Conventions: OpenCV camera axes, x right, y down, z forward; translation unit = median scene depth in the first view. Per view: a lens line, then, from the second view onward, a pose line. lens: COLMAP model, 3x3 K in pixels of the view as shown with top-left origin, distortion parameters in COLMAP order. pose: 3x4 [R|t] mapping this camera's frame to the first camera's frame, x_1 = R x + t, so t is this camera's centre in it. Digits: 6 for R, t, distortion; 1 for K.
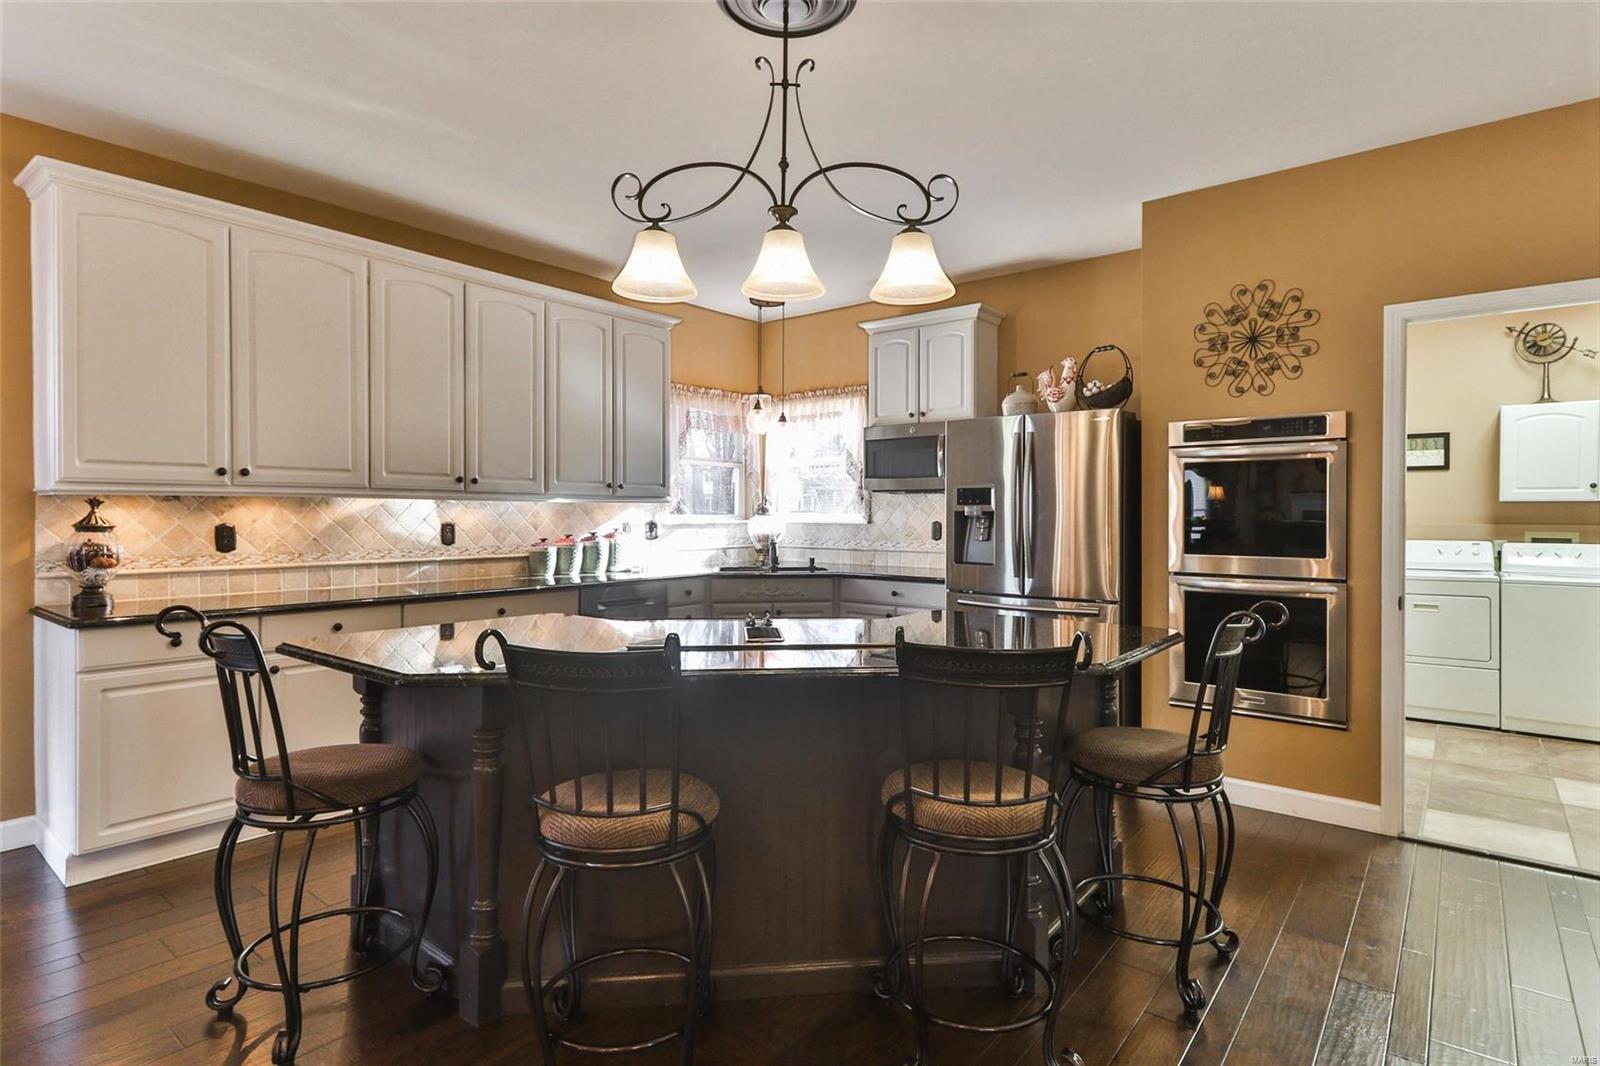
lens RADIAL K [[836.6, 0, 799.5], [0, 836.6, 522.6], [0, 0, 1]] dist [0.016781, -0.000804]
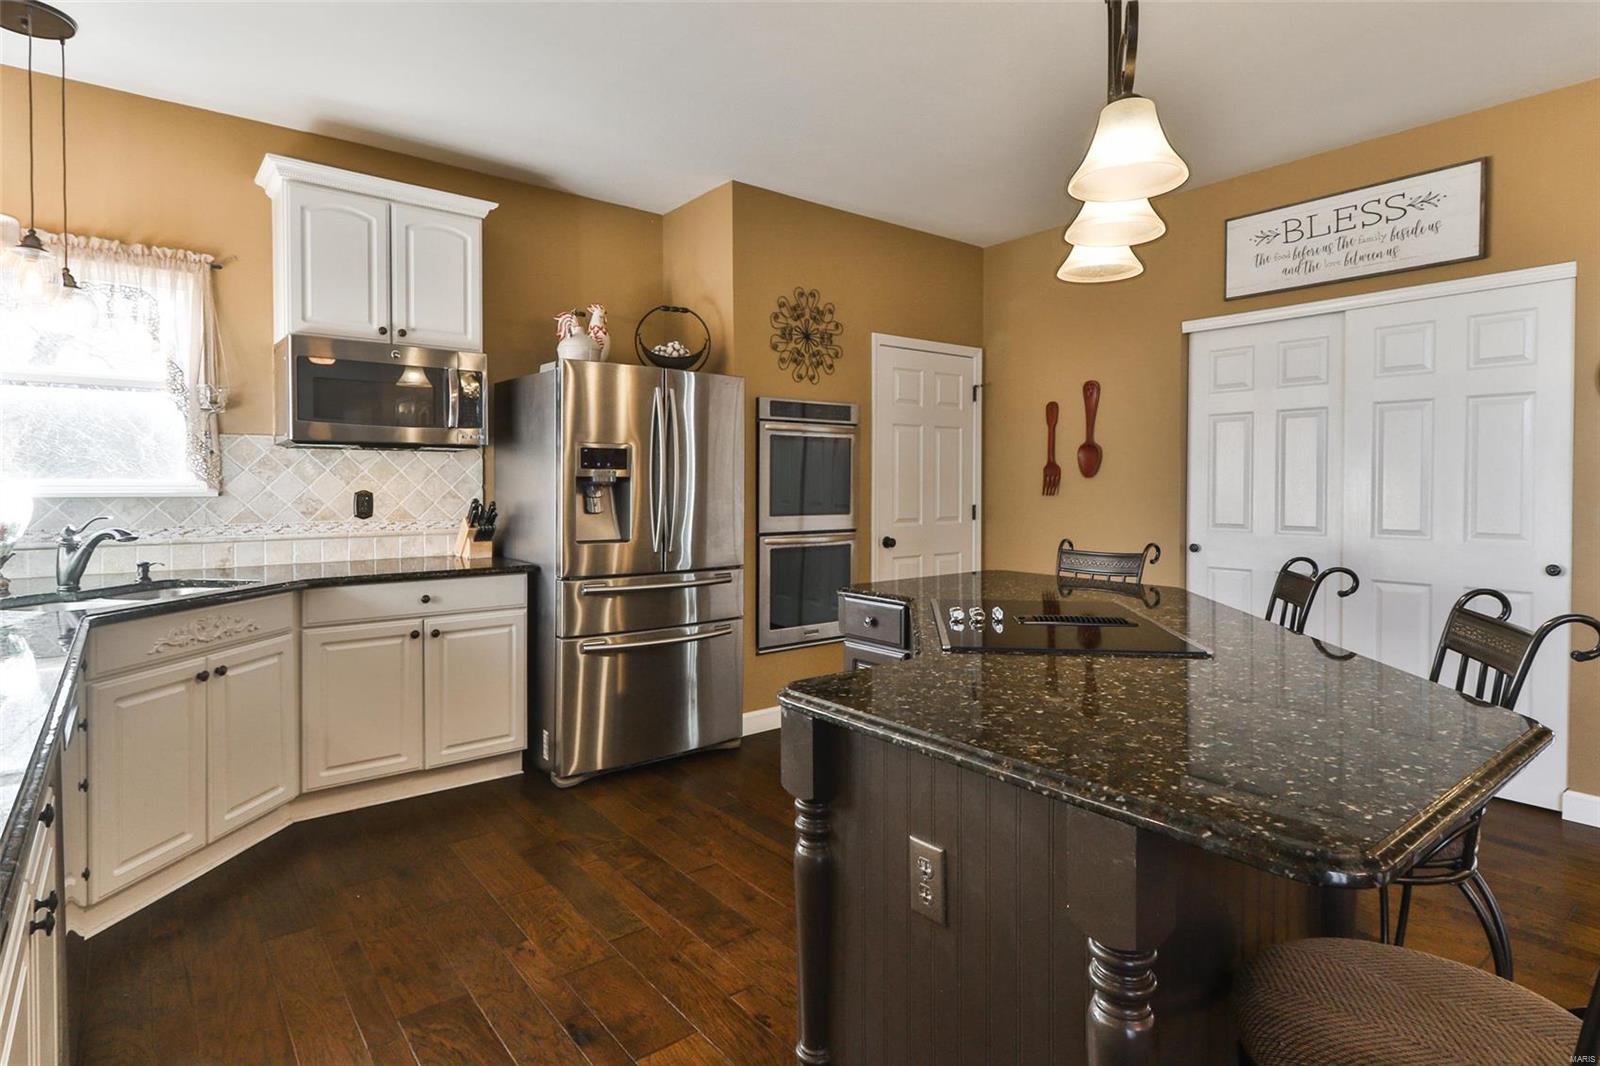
lens RADIAL K [[836.6, 0, 815.0], [0, 836.6, 494.2], [0, 0, 1]] dist [0.016781, -0.000804]
pose [[0.206089, -0.012901, 0.978448, -0.617323], [0.008719, 0.999898, 0.011347, -0.004778], [-0.978494, 0.006192, 0.206180, 0.722908]]
